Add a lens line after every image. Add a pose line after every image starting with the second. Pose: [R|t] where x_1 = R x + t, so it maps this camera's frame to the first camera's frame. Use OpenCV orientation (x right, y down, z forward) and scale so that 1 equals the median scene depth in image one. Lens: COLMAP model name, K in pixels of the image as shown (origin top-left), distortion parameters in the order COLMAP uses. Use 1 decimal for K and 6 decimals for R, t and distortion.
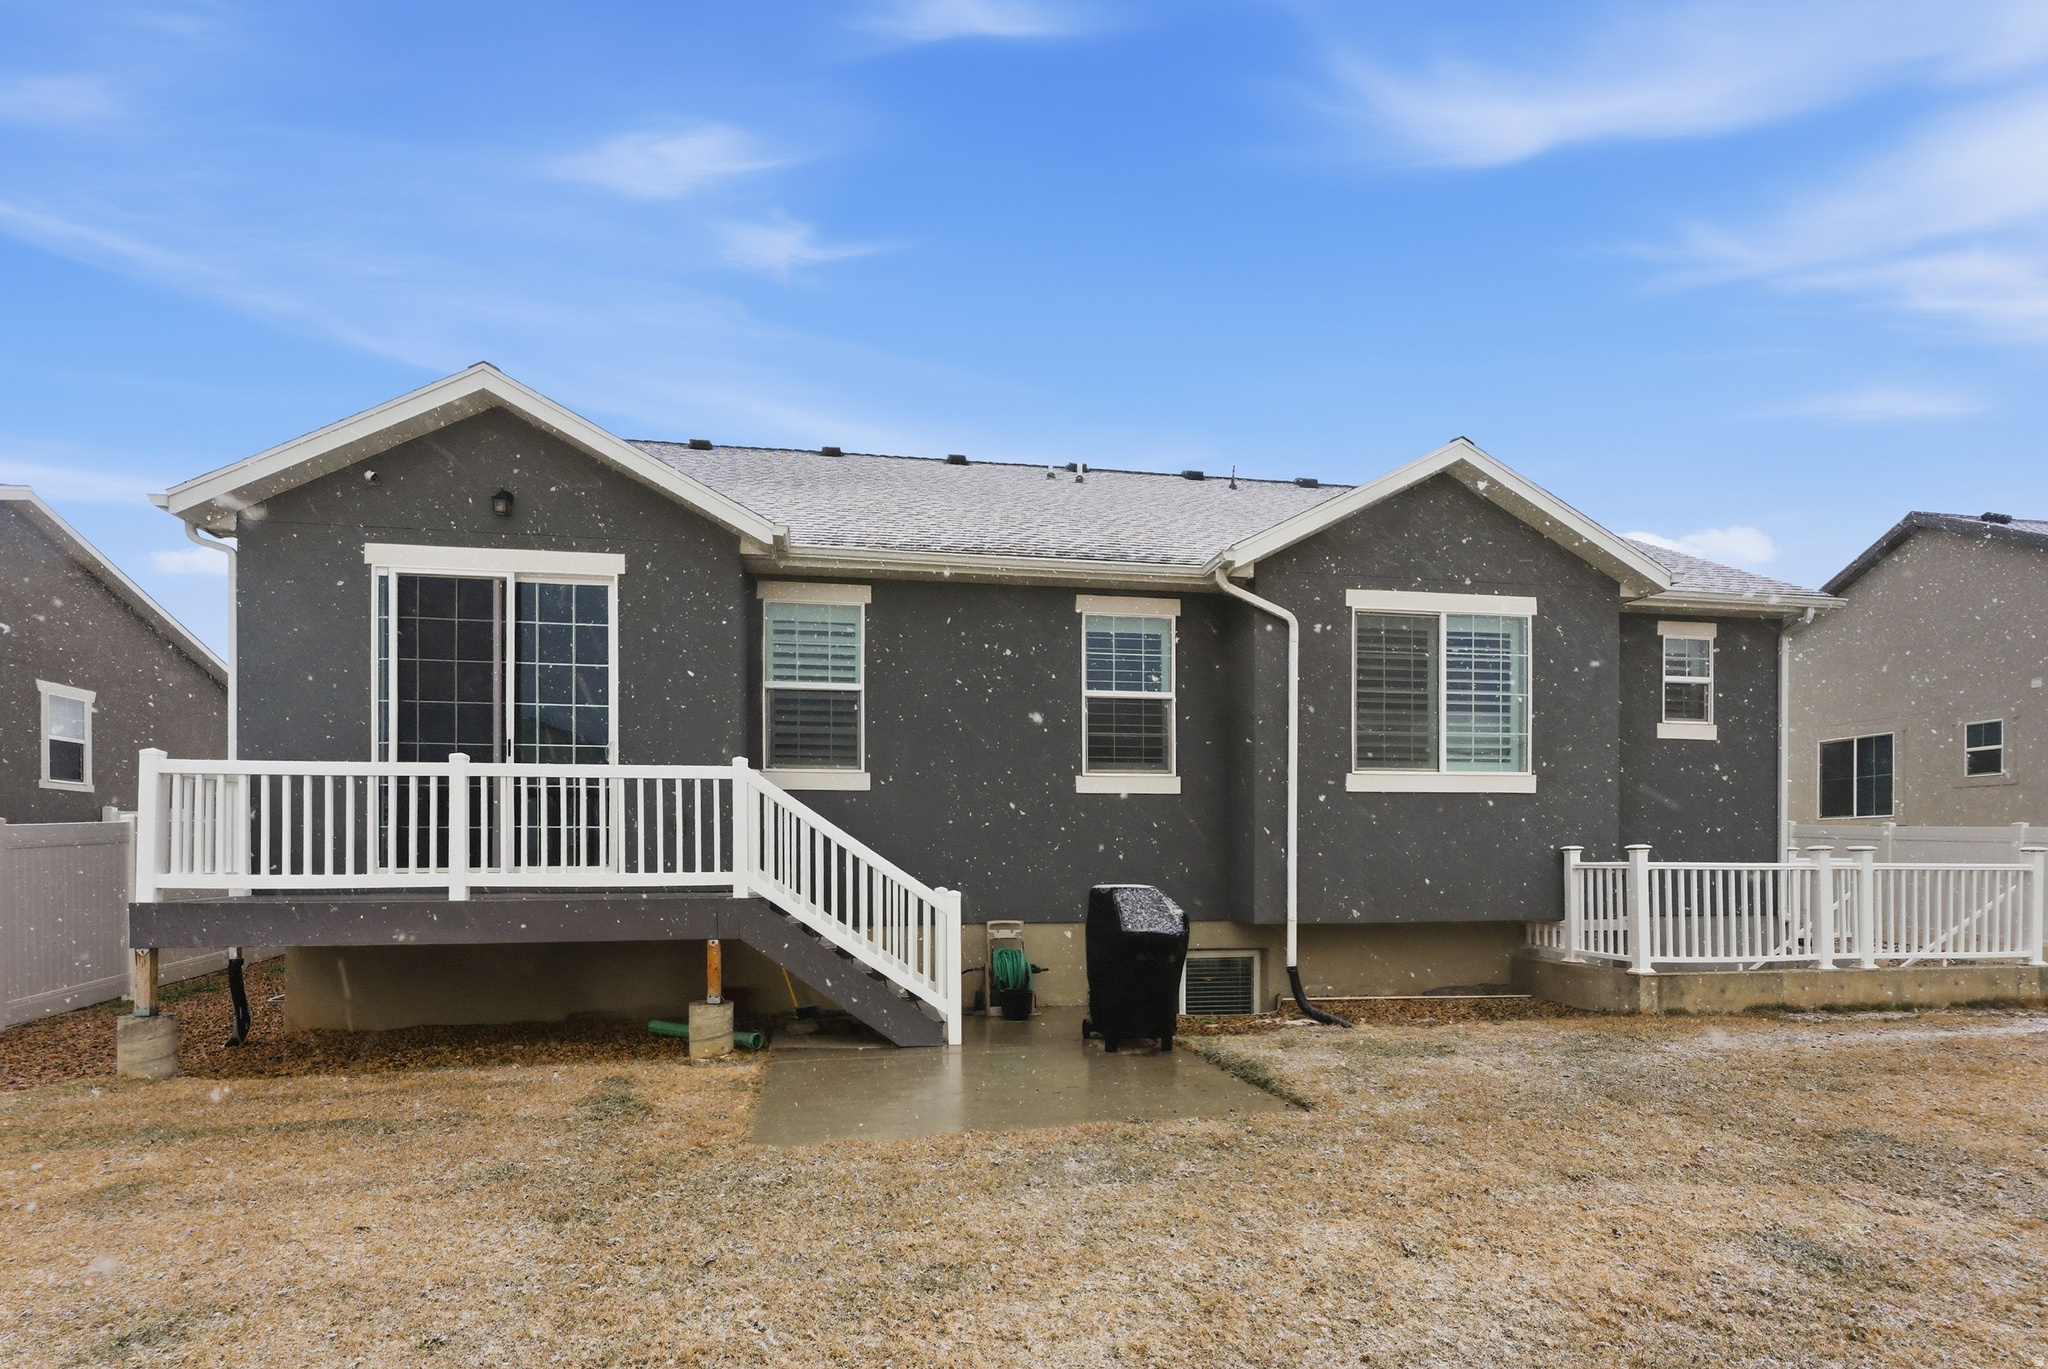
lens RADIAL K [[929.7, 0, 1024.0], [0, 929.7, 684.5], [0, 0, 1]] dist [0.000529, -0.000472]
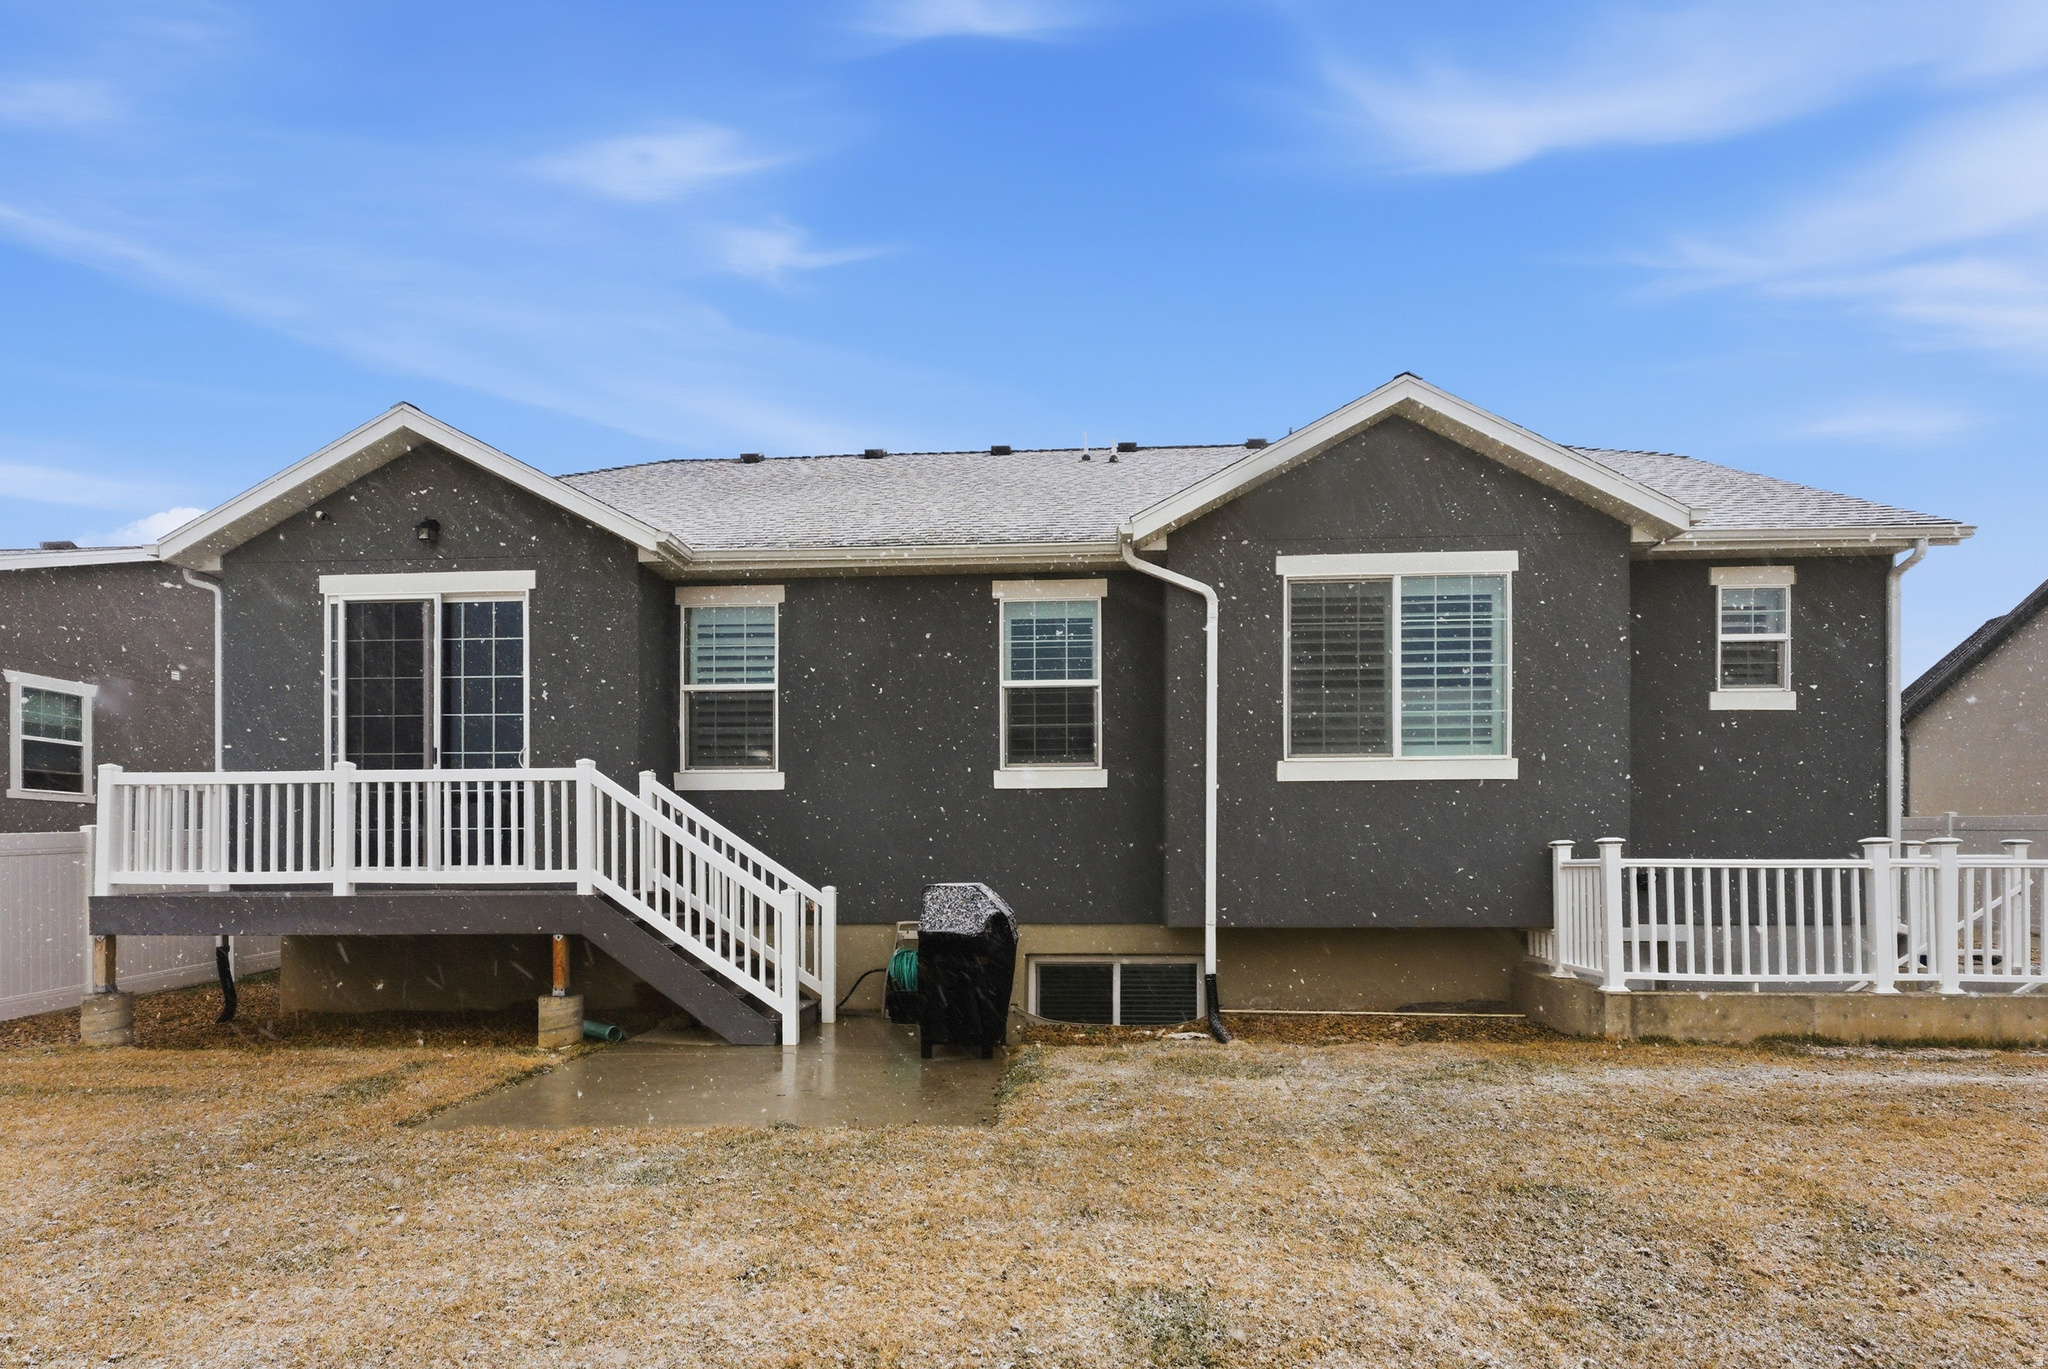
lens RADIAL K [[963.7, 0, 1024.1], [0, 963.7, 677.0], [0, 0, 1]] dist [-0.001735, 0.000571]
pose [[0.977097, -0.041611, -0.208687, 0.325821], [0.041166, 0.999131, -0.006477, 0.011070], [0.208775, -0.002262, 0.977961, 0.041475]]
